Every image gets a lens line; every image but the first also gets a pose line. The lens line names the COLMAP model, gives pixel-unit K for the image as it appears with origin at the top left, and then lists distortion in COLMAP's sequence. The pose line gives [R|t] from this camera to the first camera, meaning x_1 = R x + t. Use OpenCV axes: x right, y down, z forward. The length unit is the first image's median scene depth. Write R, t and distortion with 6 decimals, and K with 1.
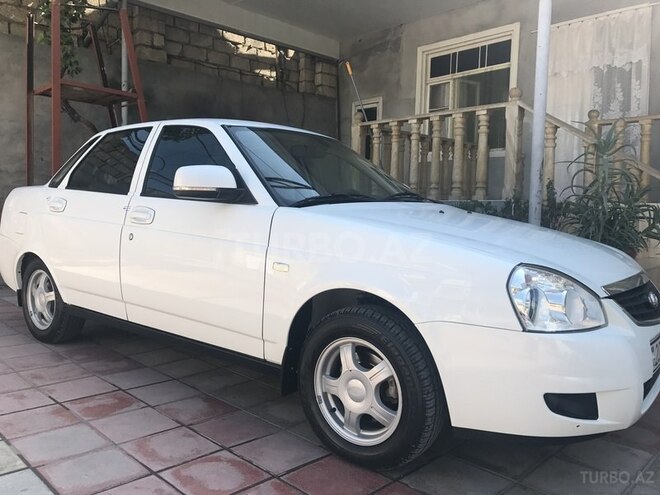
lens RADIAL K [[532.0, 0, 330.0], [0, 532.0, 247.5], [0, 0, 1]] dist [0.005878, 0.004919]
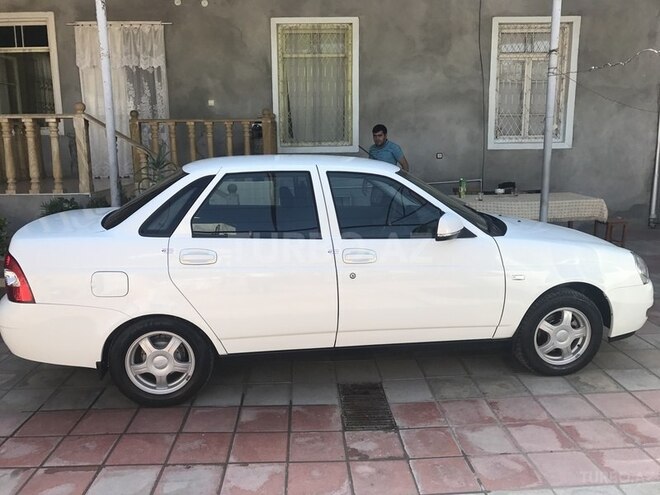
lens RADIAL K [[553.0, 0, 330.0], [0, 553.0, 247.5], [0, 0, 1]] dist [0.004644, 0.013381]
pose [[0.671055, -0.161872, 0.723522, -0.184460], [0.064710, 0.984938, 0.160341, -0.102276], [-0.738579, -0.060779, 0.671422, -0.237086]]
